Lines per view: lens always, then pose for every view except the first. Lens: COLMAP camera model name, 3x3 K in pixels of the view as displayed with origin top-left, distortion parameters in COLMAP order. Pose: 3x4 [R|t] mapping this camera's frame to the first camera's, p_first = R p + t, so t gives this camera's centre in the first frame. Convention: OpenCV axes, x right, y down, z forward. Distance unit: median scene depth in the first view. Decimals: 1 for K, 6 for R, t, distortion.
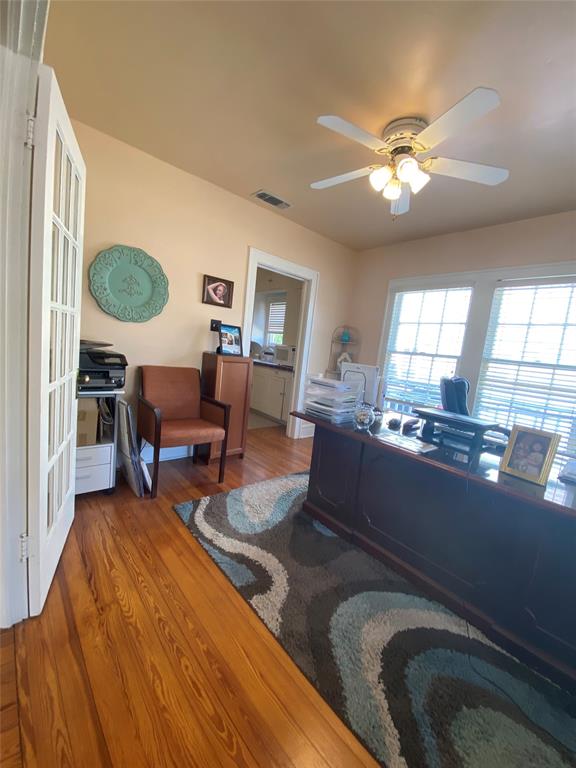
lens RADIAL K [[308.5, 0, 288.9], [0, 308.5, 385.3], [0, 0, 1]] dist [0.034442, -0.026632]
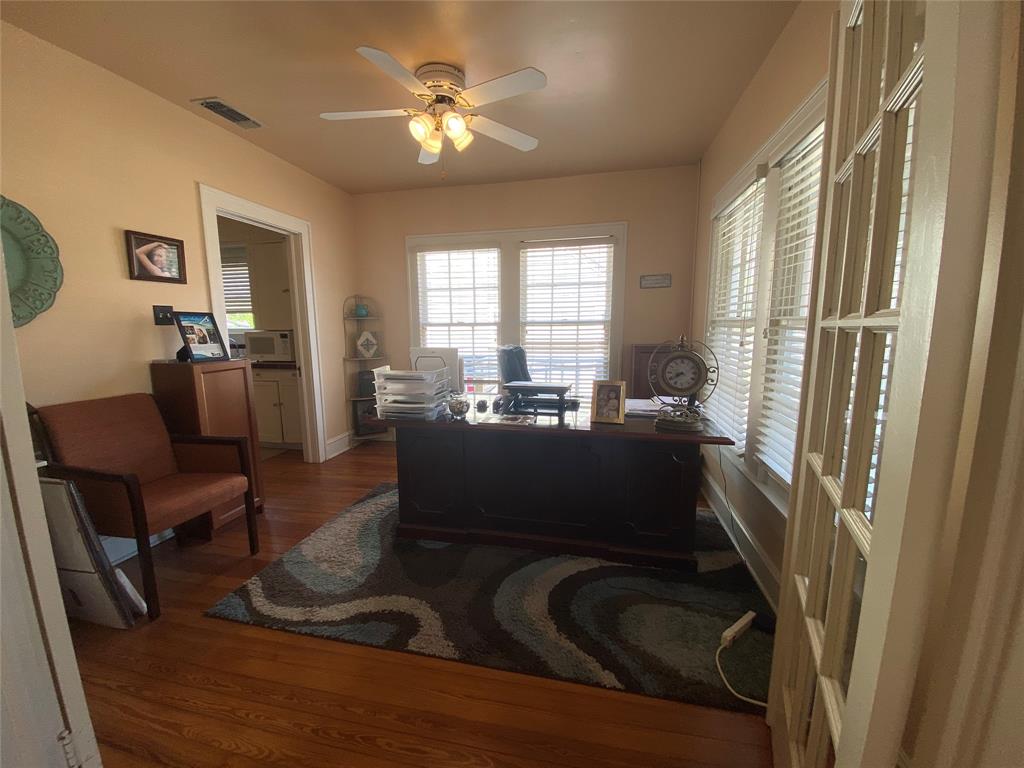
lens RADIAL K [[411.3, 0, 509.6], [0, 411.3, 388.2], [0, 0, 1]] dist [0.034442, -0.026632]
pose [[0.793307, -0.202181, 0.574270, -0.229537], [0.167829, 0.979325, 0.112945, -0.040986], [-0.585232, 0.006779, 0.810837, -0.039937]]
